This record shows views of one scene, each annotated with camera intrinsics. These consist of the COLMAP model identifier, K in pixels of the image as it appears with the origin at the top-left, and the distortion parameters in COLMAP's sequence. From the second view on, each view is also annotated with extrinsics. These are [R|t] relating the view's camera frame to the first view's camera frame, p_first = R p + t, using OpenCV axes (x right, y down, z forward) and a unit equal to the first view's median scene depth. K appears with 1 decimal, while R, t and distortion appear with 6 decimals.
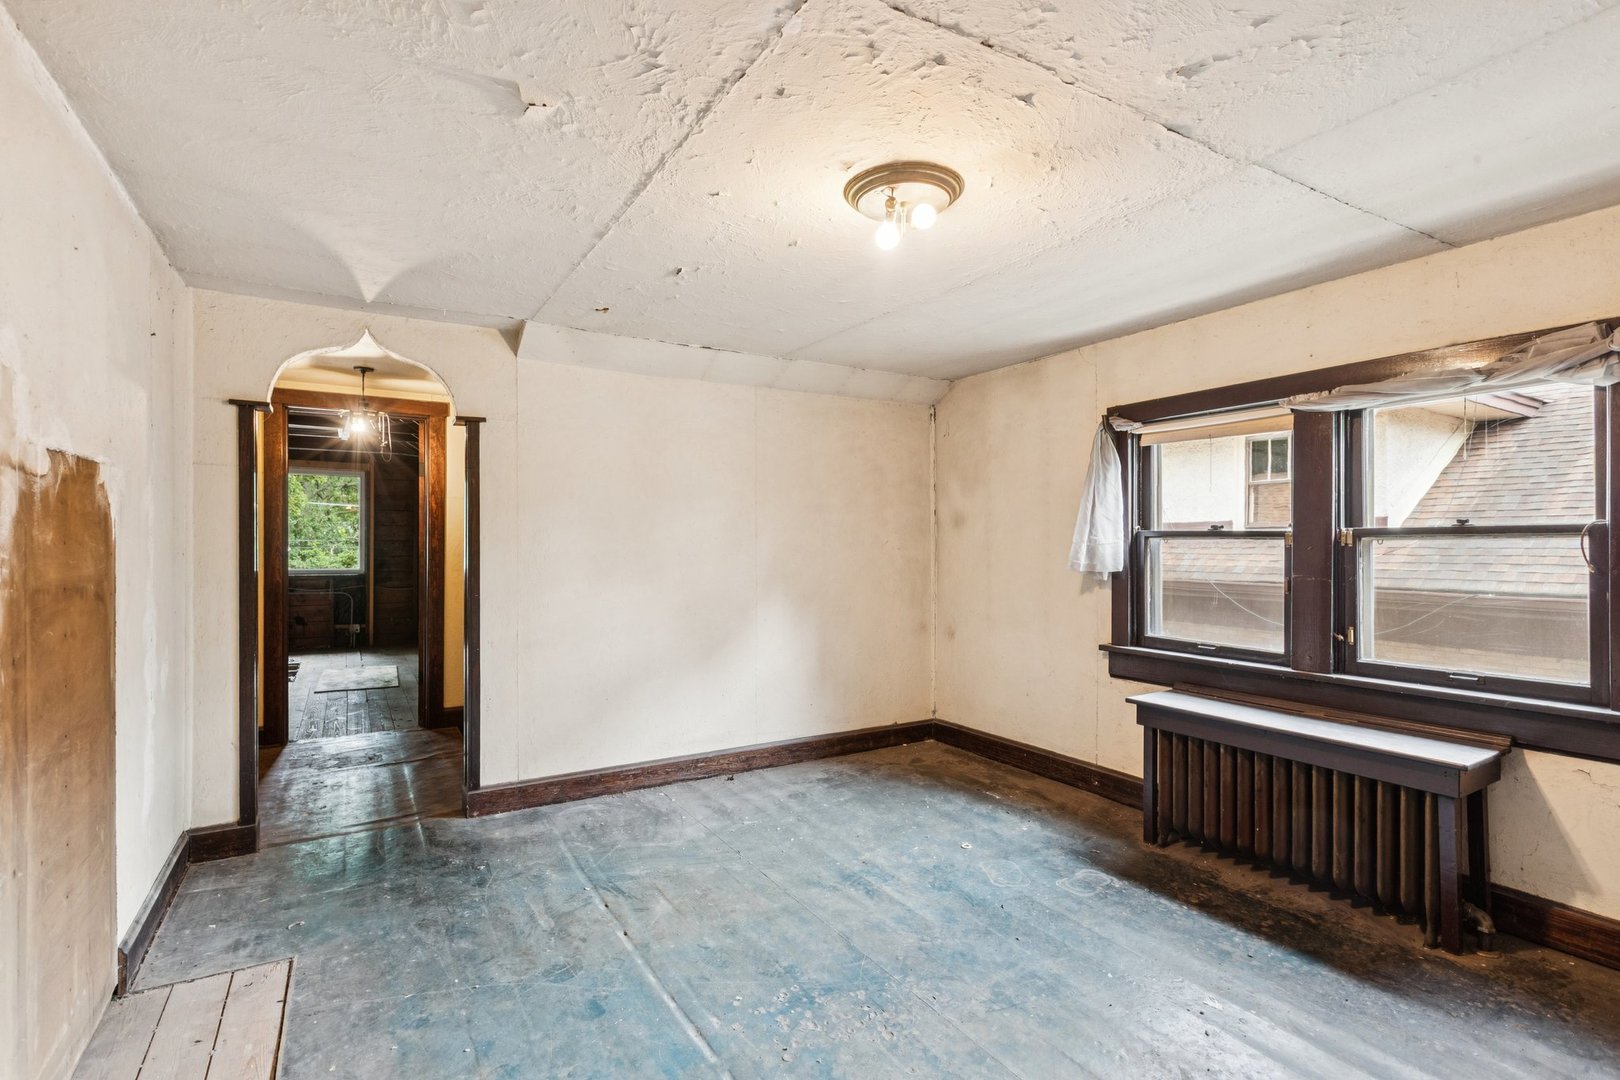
lens RADIAL K [[737.4, 0, 774.9], [0, 737.4, 518.8], [0, 0, 1]] dist [0.001485, -0.000079]
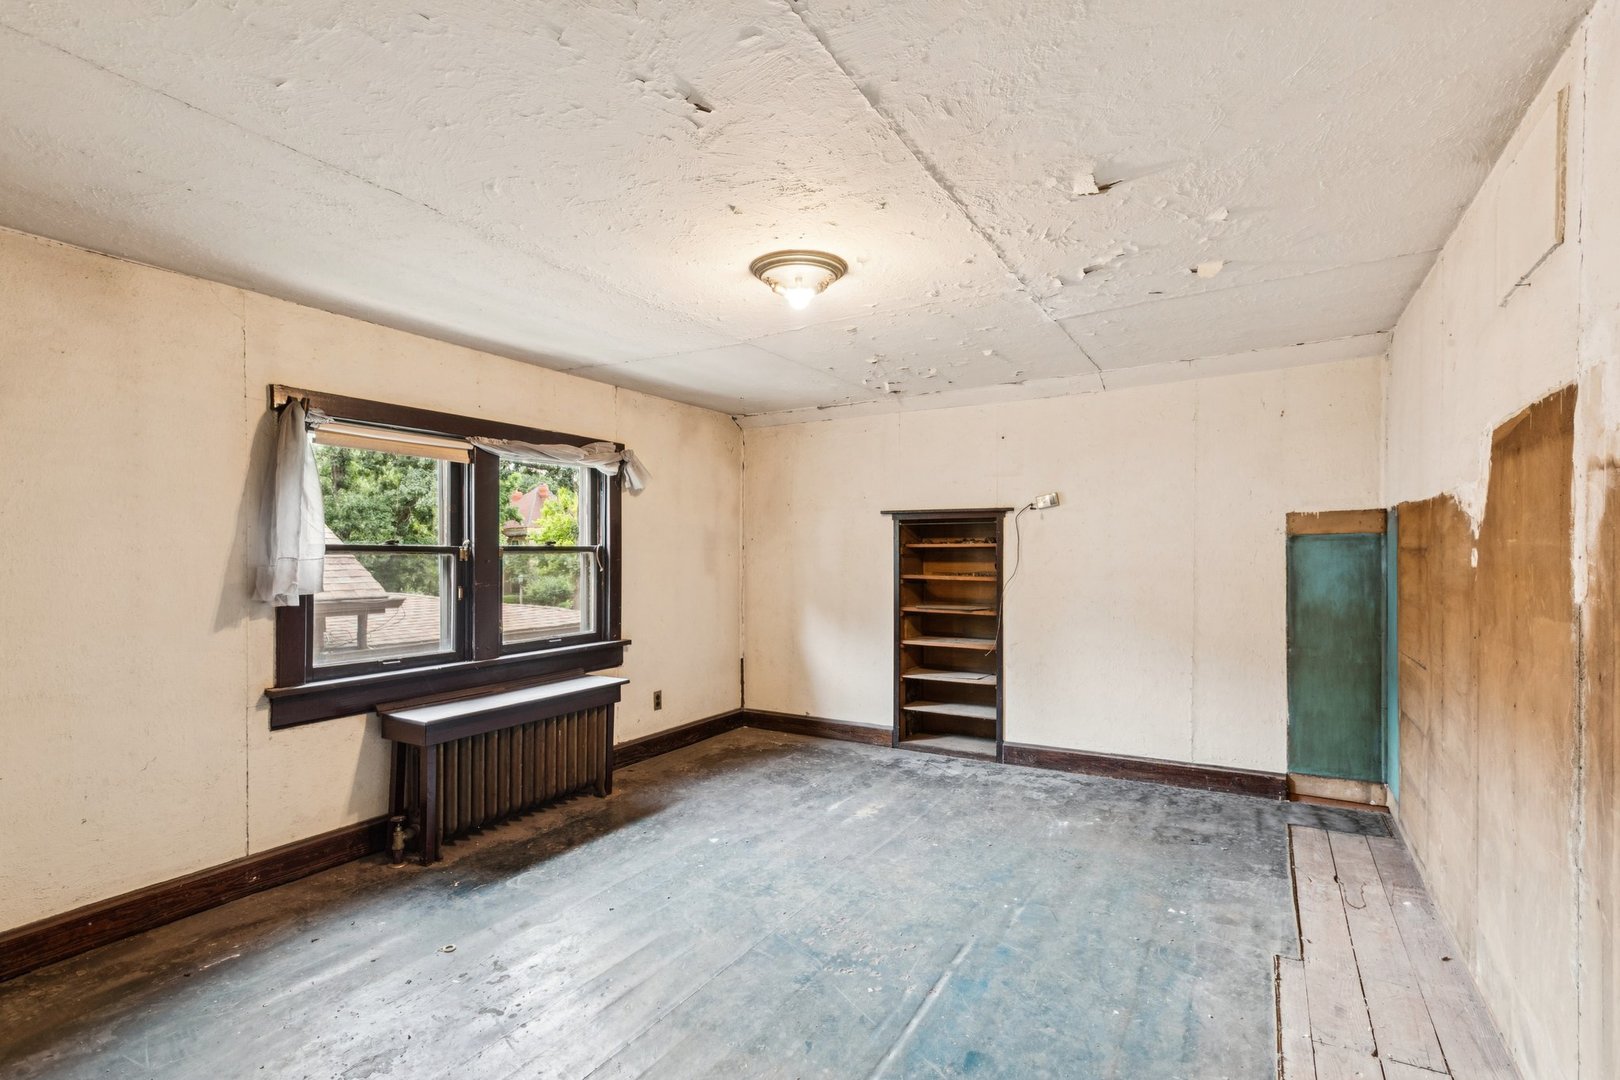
lens RADIAL K [[759.7, 0, 820.3], [0, 759.7, 547.3], [0, 0, 1]] dist [0.005144, 0.000828]
pose [[-0.497924, 0.011248, 0.867148, -0.766349], [-0.019629, 0.999514, -0.024236, 0.040739], [-0.866999, -0.029089, -0.497461, 1.296431]]
